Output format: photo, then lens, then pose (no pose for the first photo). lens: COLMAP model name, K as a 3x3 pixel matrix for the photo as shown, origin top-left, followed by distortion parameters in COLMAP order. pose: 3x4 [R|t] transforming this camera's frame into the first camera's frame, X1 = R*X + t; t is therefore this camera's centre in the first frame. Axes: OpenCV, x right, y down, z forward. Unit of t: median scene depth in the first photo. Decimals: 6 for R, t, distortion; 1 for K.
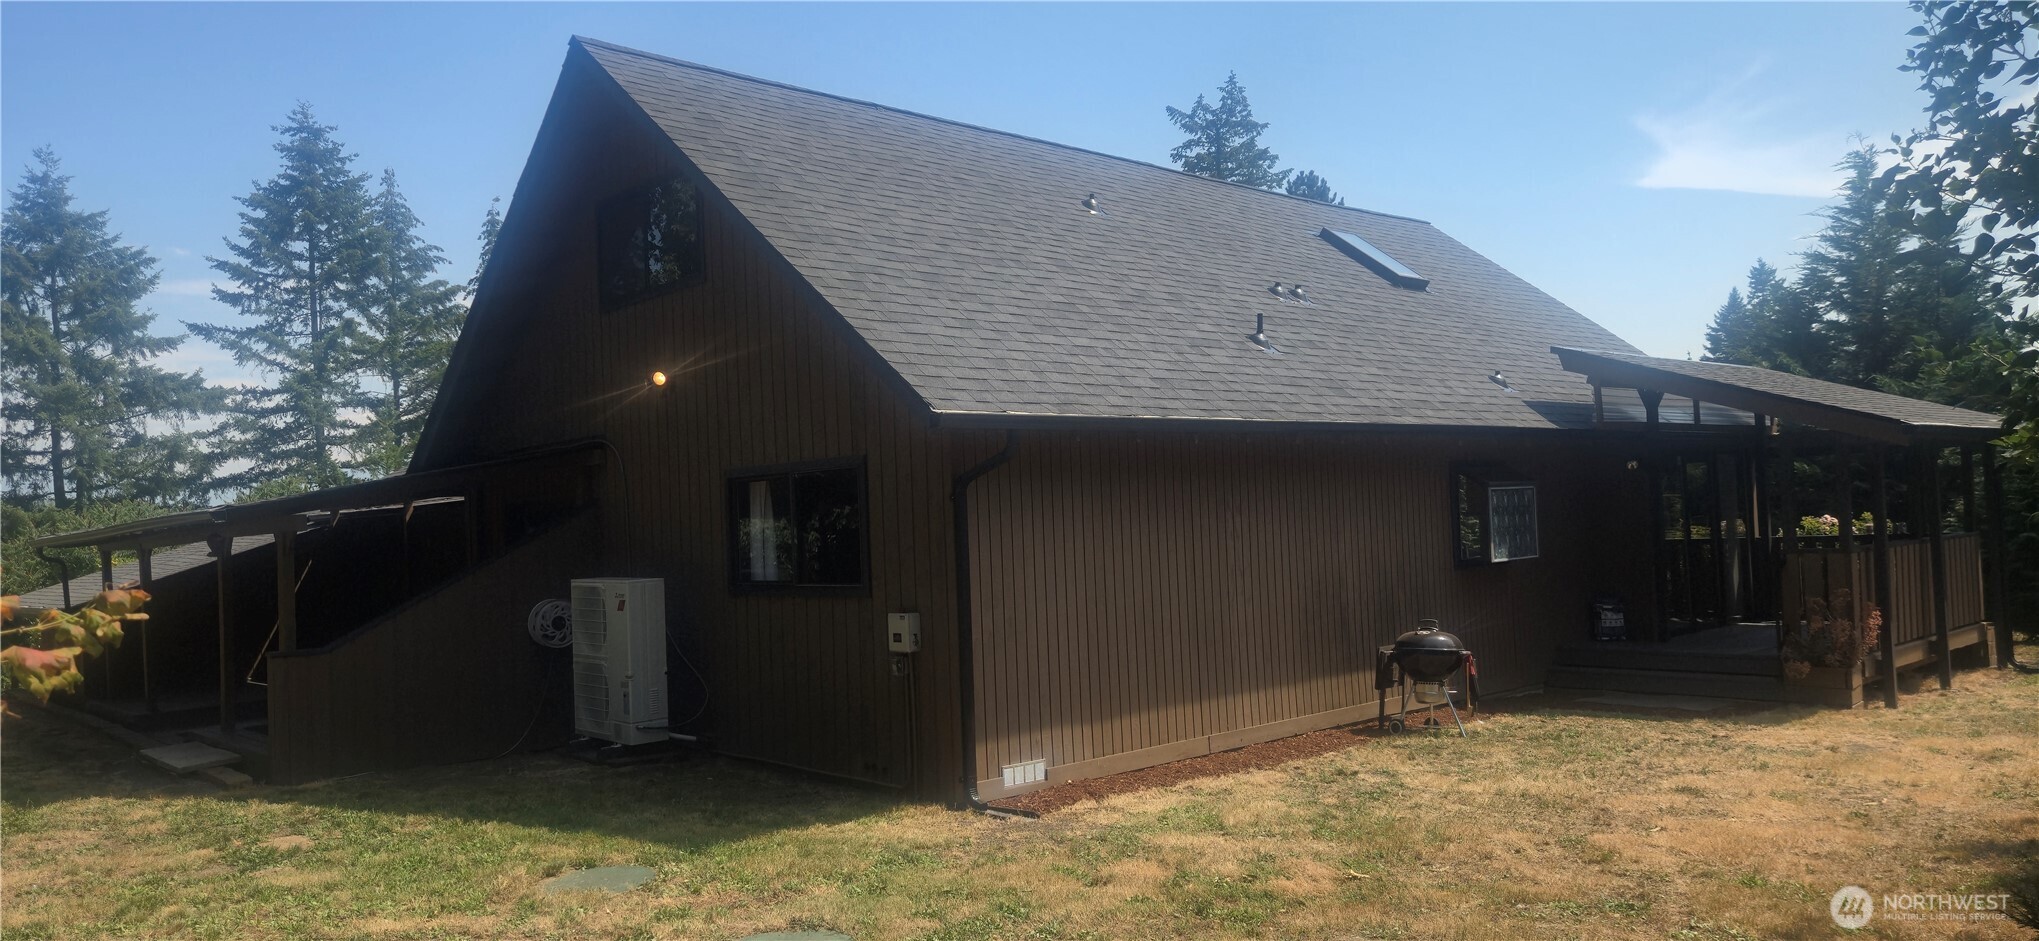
lens RADIAL K [[1283.3, 0, 1019.5], [0, 1283.3, 470.5], [0, 0, 1]] dist [-0.000225, -0.000350]
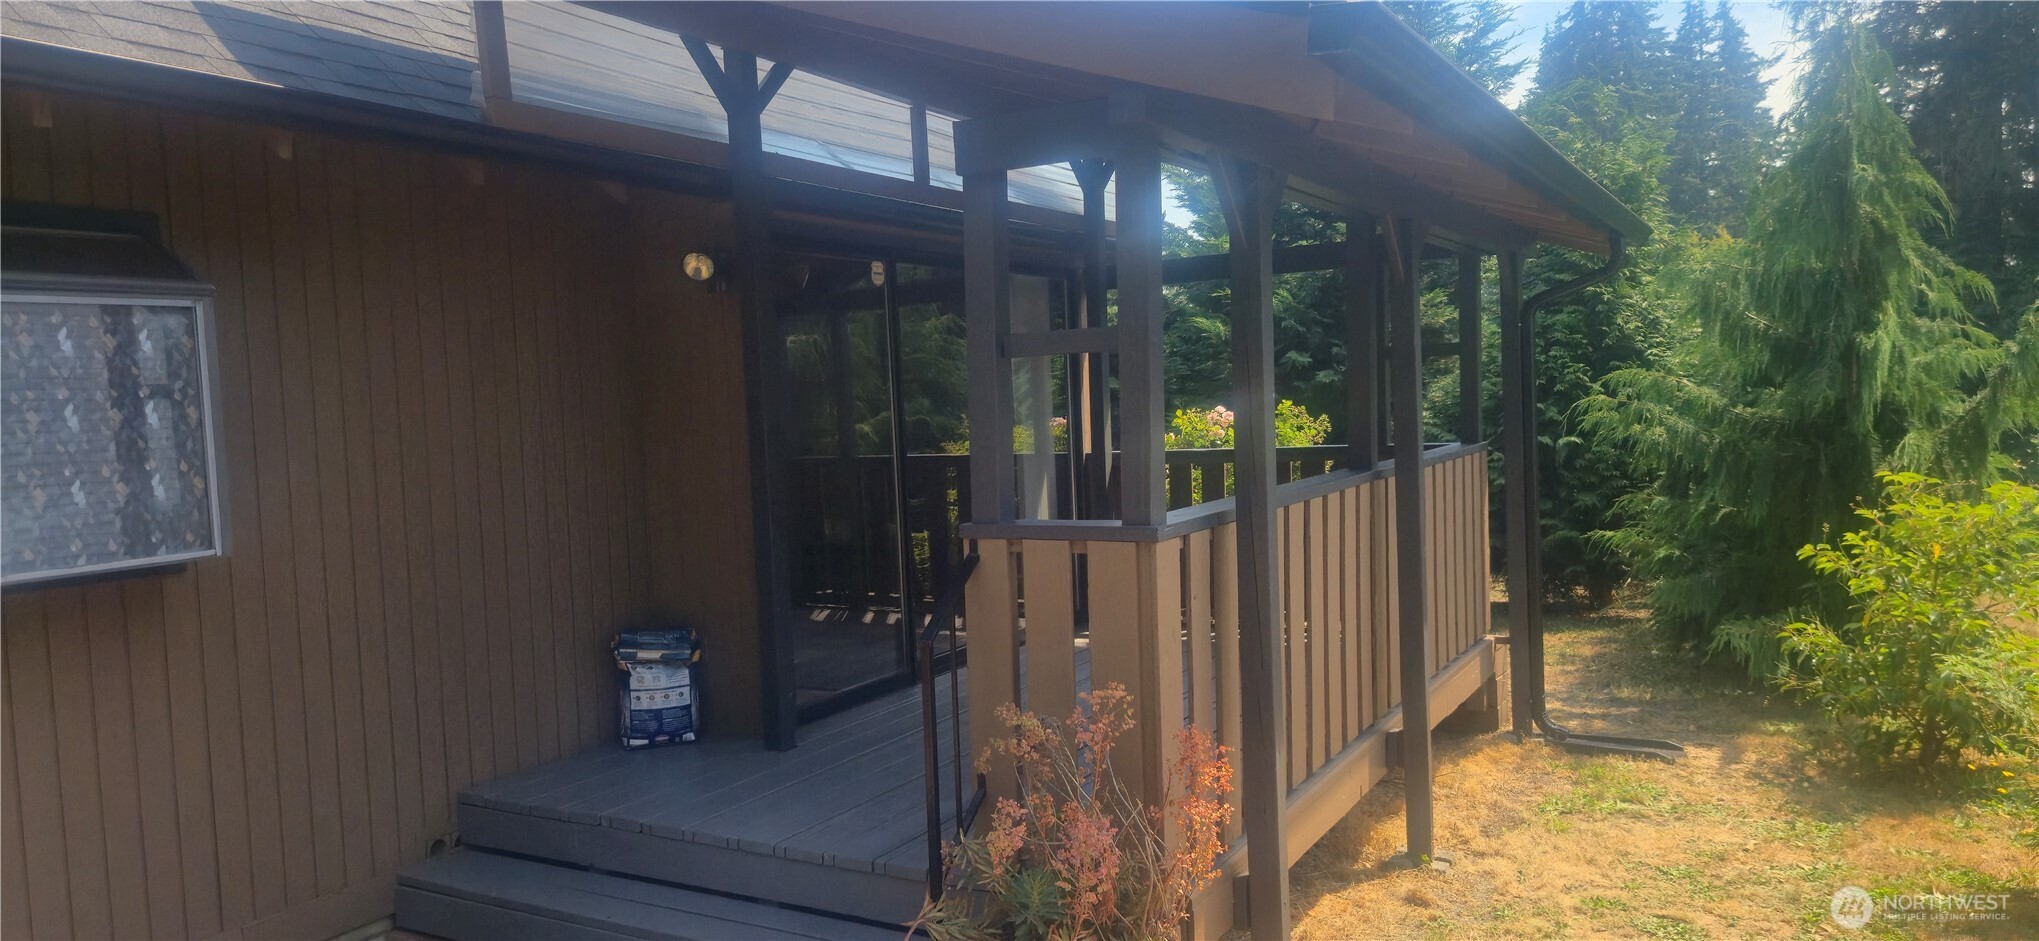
lens RADIAL K [[1397.3, 0, 1019.5], [0, 1397.3, 470.5], [0, 0, 1]] dist [-0.001275, -0.000427]
pose [[0.938540, -0.020585, 0.344557, 0.425154], [-0.002985, 0.997699, 0.067737, 0.026438], [-0.345159, -0.064602, 0.936318, 0.597367]]
